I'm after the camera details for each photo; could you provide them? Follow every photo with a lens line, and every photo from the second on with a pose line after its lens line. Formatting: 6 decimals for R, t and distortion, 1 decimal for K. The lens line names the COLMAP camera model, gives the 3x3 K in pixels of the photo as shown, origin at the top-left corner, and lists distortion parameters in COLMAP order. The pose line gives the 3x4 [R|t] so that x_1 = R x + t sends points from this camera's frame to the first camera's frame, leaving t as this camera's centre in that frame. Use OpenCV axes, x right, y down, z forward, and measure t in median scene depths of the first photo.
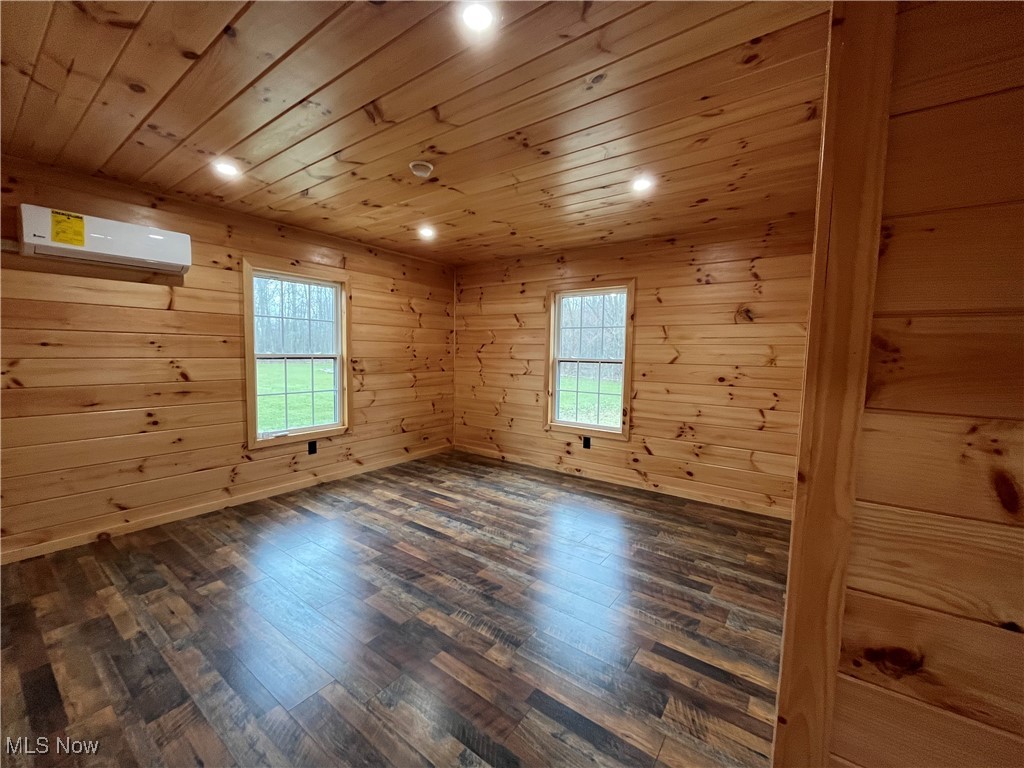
lens RADIAL K [[412.7, 0, 507.6], [0, 412.7, 383.3], [0, 0, 1]] dist [-0.002079, 0.000223]
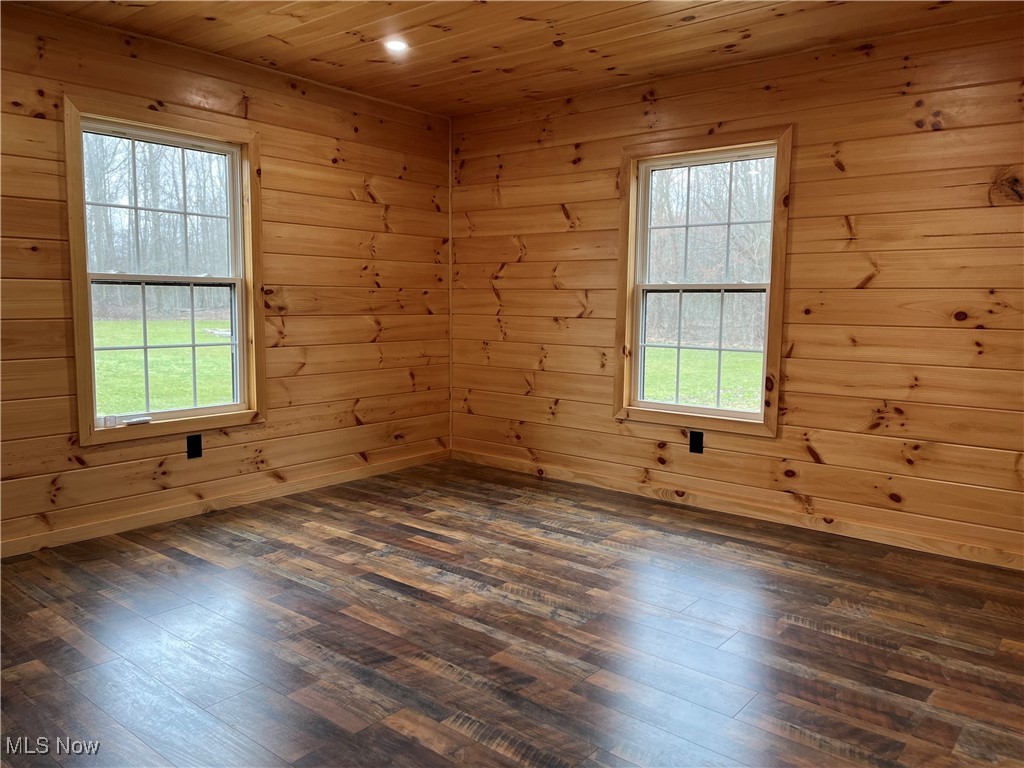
lens RADIAL K [[770.5, 0, 509.4], [0, 770.5, 382.8], [0, 0, 1]] dist [0.081237, -0.105173]
pose [[0.998530, 0.000213, -0.054194, 0.006179], [0.001501, 0.999500, 0.031592, 0.051394], [0.054174, -0.031627, 0.998031, -0.019057]]
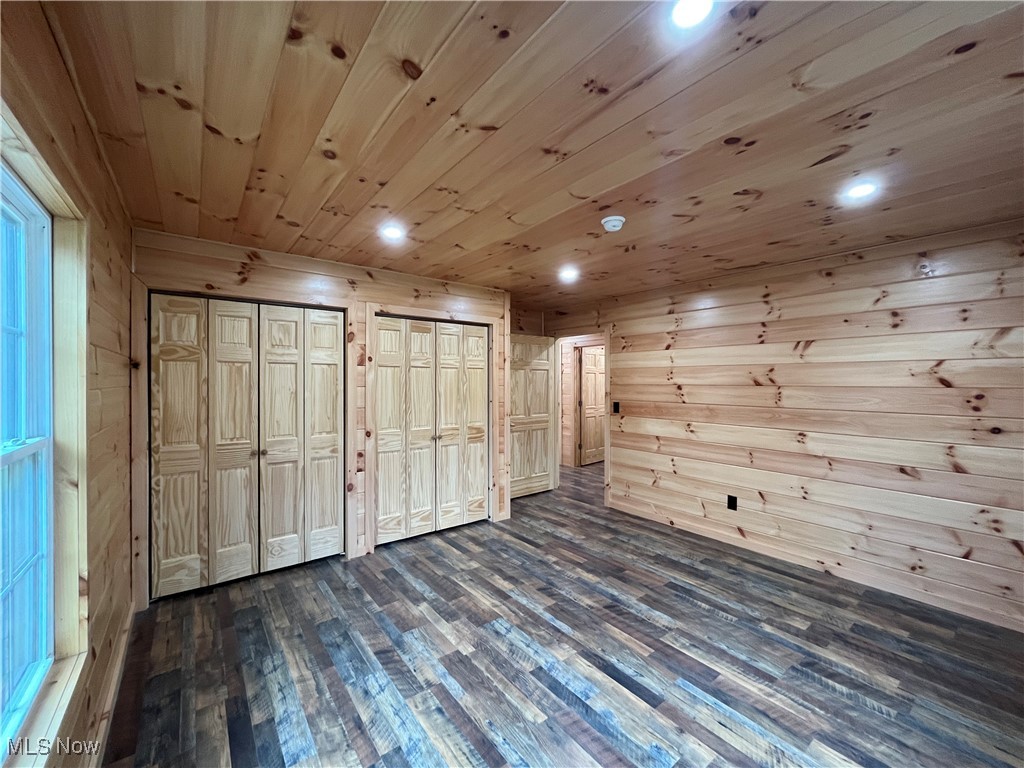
lens RADIAL K [[412.7, 0, 511.0], [0, 412.7, 384.9], [0, 0, 1]] dist [-0.002079, 0.000223]
pose [[-0.962853, -0.021735, 0.269151, -0.201994], [0.001639, 0.996266, 0.086316, -0.175944], [-0.270022, 0.083551, -0.959222, 1.688538]]
